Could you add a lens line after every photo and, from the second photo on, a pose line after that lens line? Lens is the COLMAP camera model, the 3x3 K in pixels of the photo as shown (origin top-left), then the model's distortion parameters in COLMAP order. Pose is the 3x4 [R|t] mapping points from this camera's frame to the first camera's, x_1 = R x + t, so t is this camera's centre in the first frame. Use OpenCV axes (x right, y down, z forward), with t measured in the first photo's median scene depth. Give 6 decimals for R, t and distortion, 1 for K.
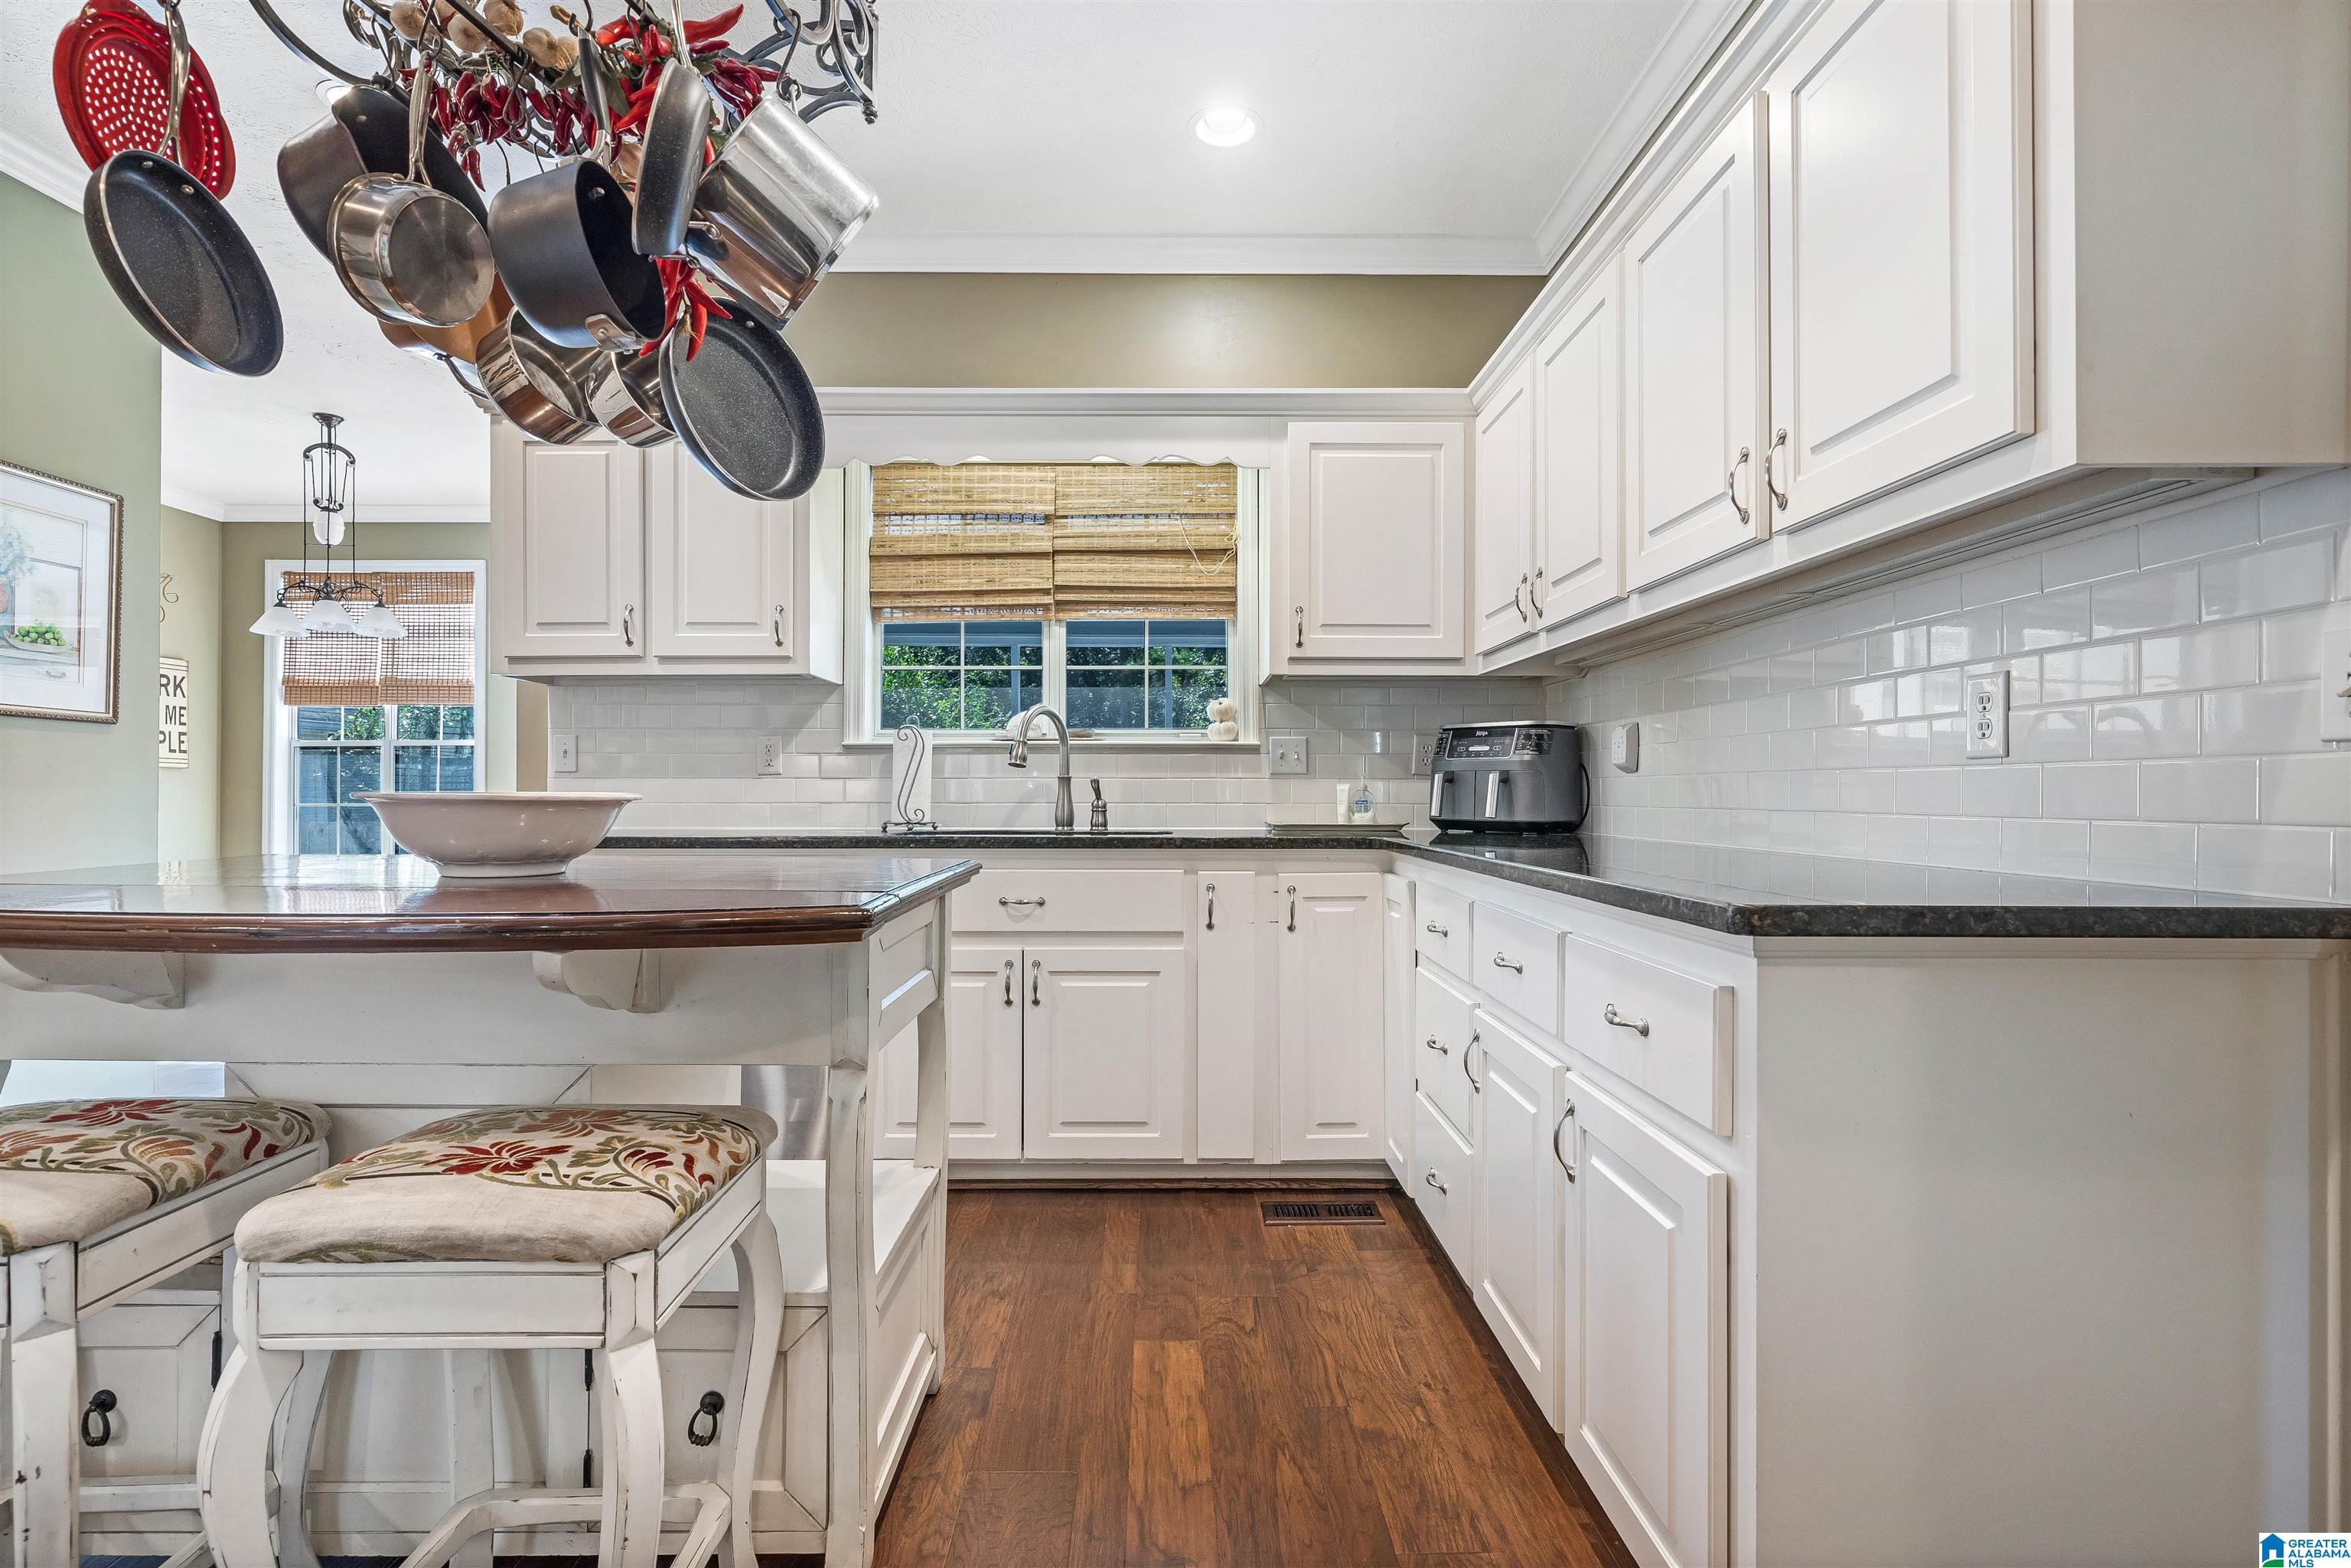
lens RADIAL K [[1137.9, 0, 1175.5], [0, 1137.9, 784.0], [0, 0, 1]] dist [-0.008060, 0.000377]
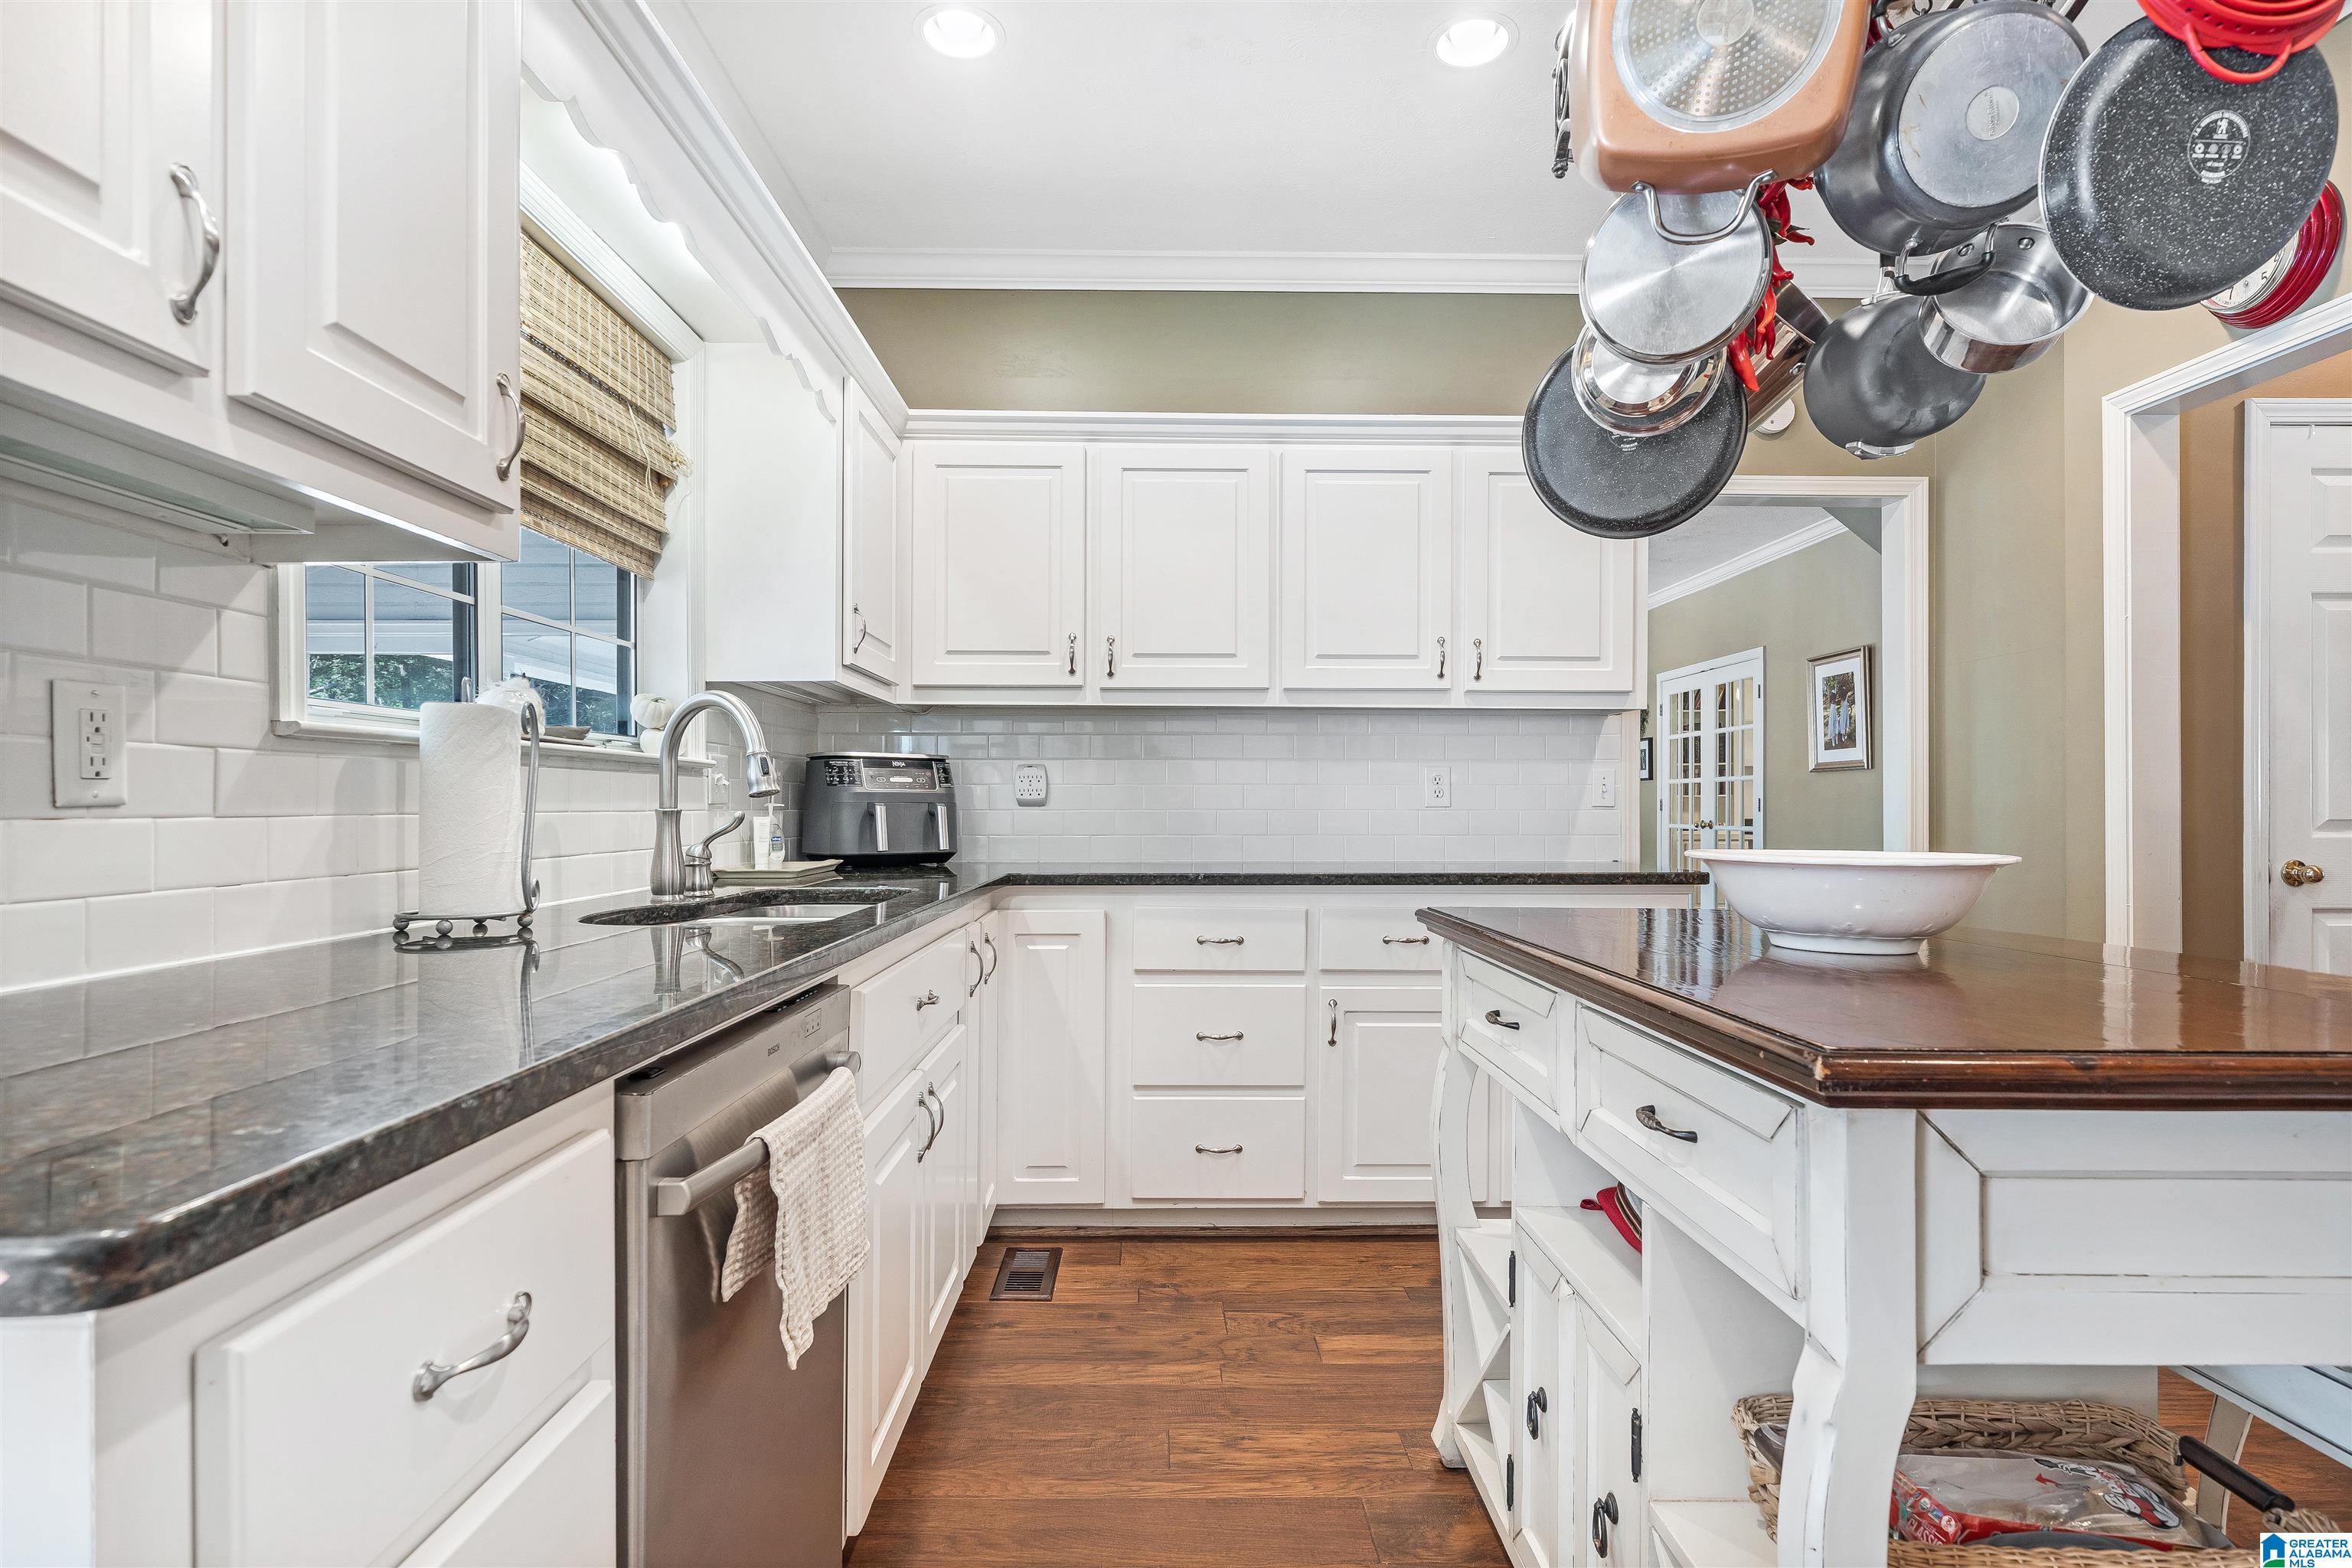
lens RADIAL K [[1190.7, 0, 1191.3], [0, 1190.7, 793.1], [0, 0, 1]] dist [-0.000588, -0.000542]
pose [[-0.013102, 0.009320, 0.999871, -0.693951], [-0.010914, 0.999896, -0.009463, -0.011998], [-0.999855, -0.011037, -0.012999, 0.702071]]
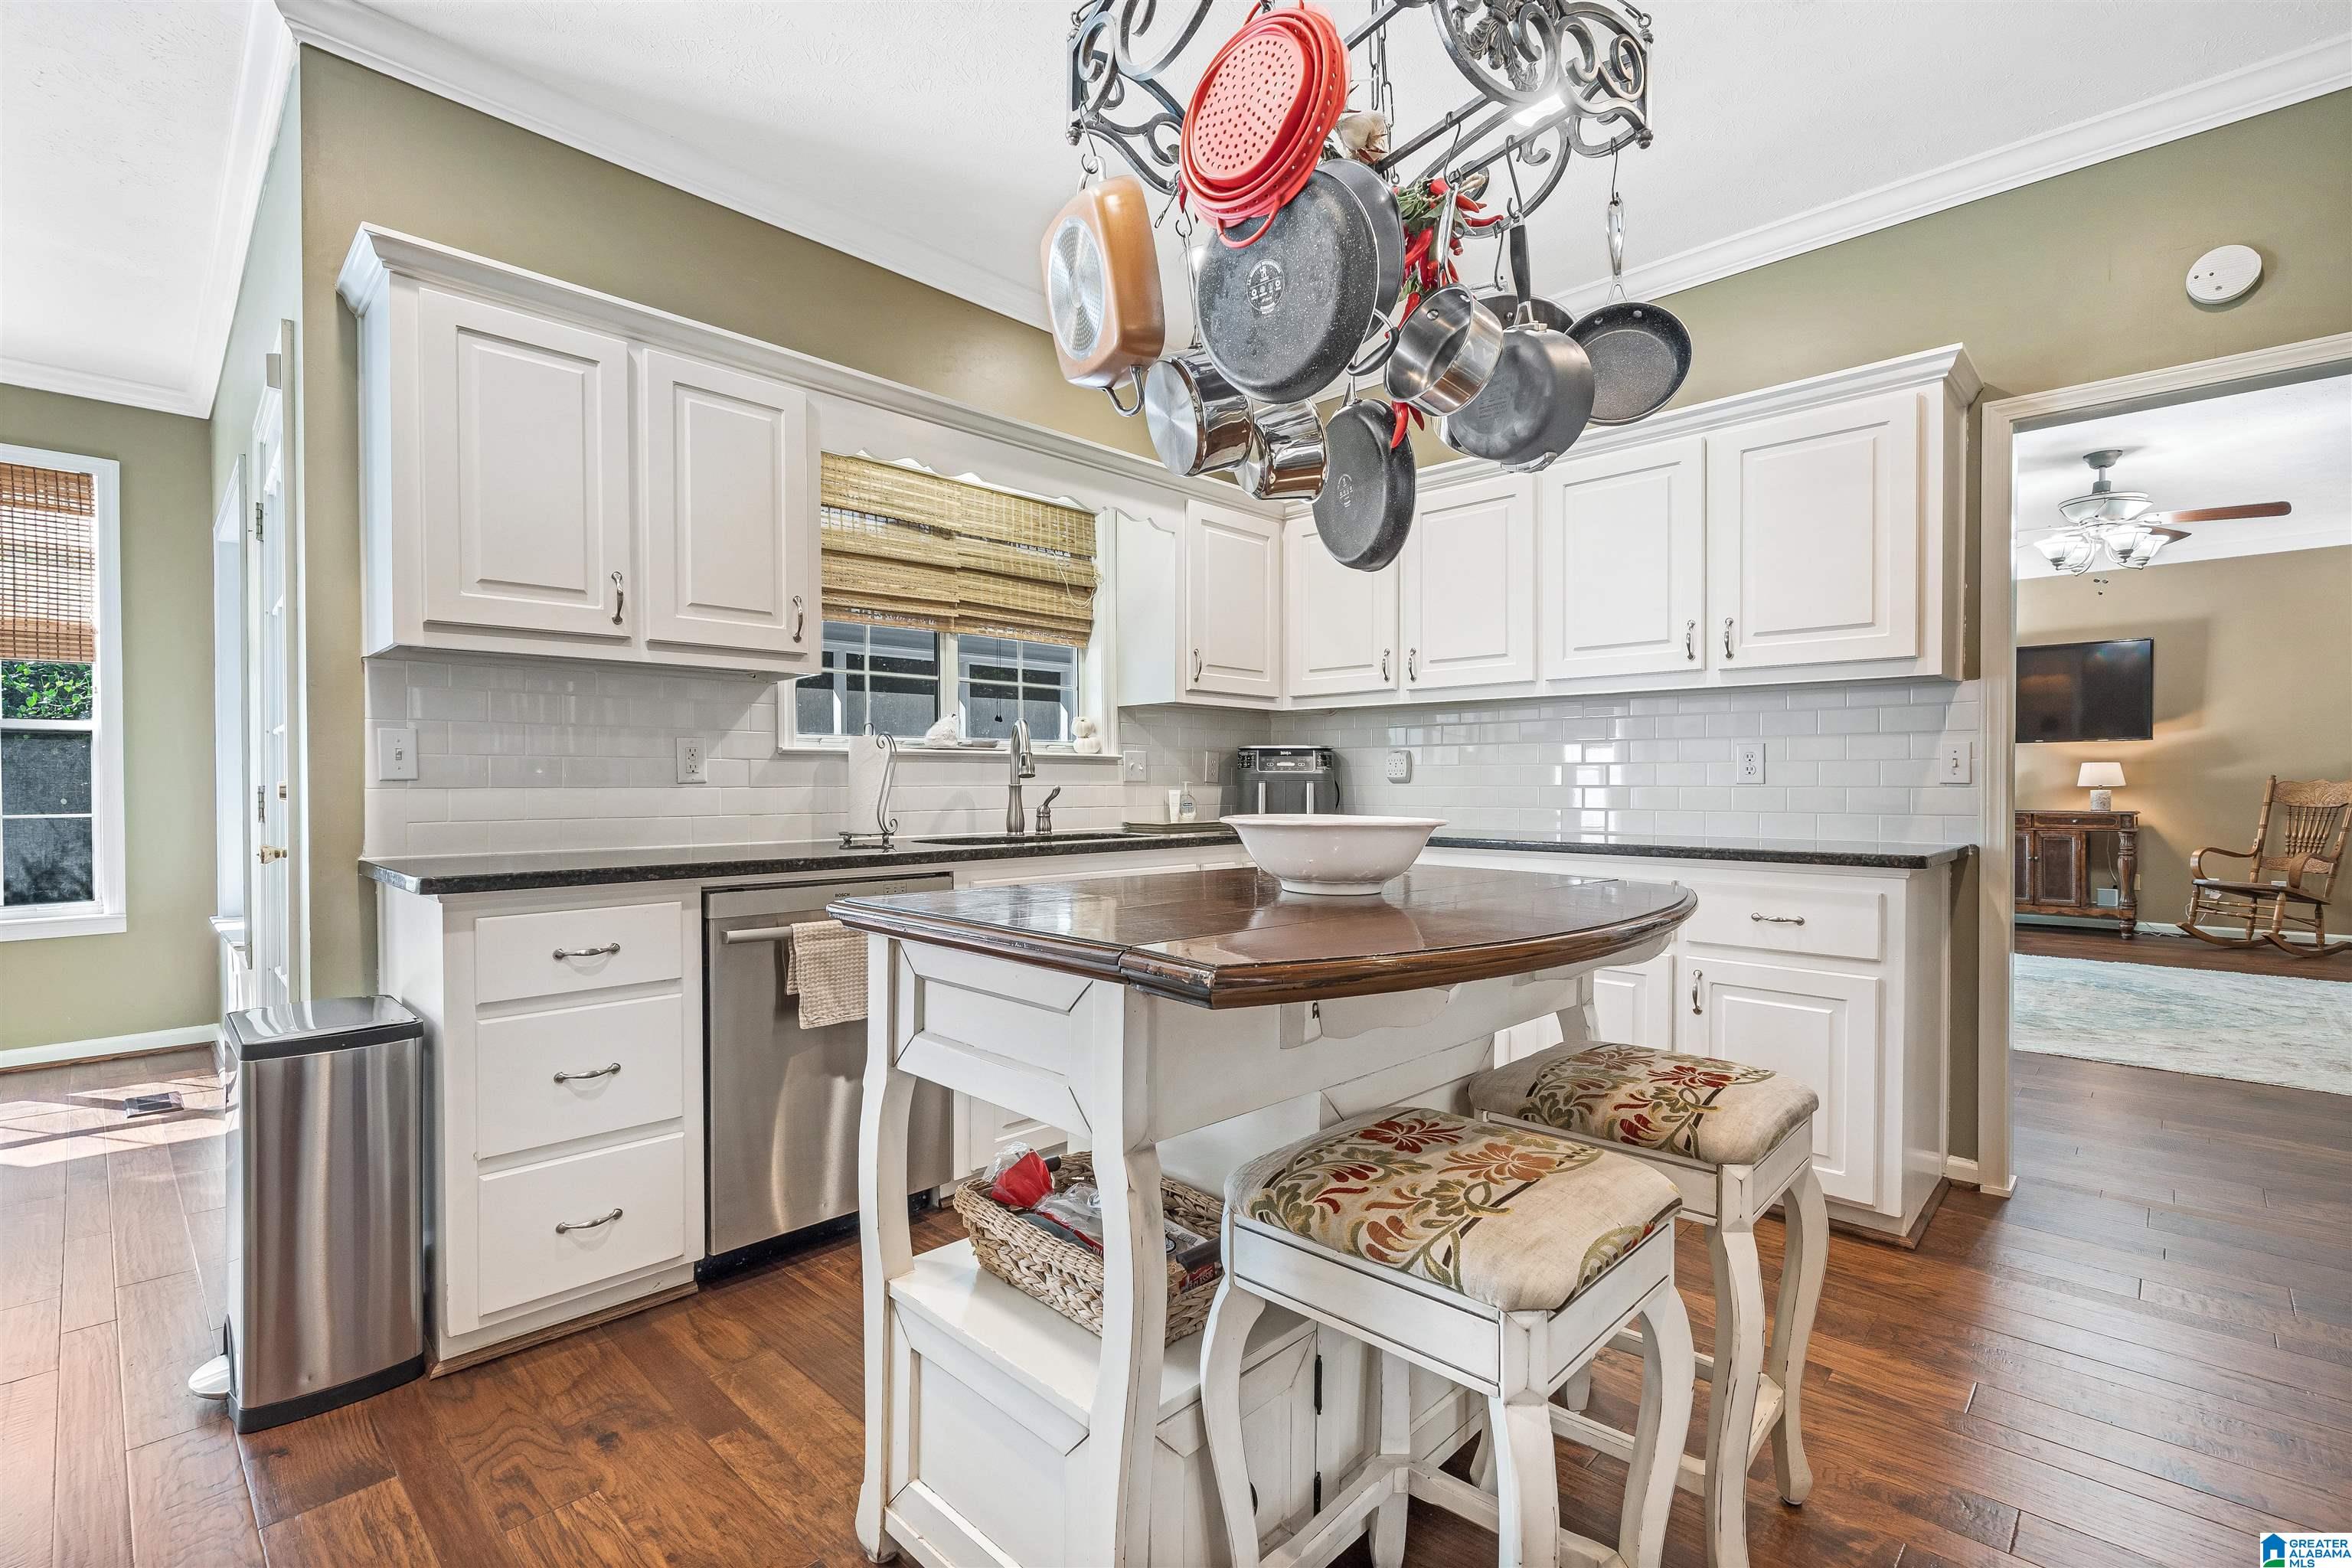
lens RADIAL K [[1070.7, 0, 1176.0], [0, 1070.7, 784.0], [0, 0, 1]] dist [0.003501, 0.000209]
pose [[0.707207, -0.001162, 0.707006, -0.673858], [-0.006564, 0.999945, 0.008210, -0.016381], [-0.706976, -0.010447, 0.707160, 0.169230]]
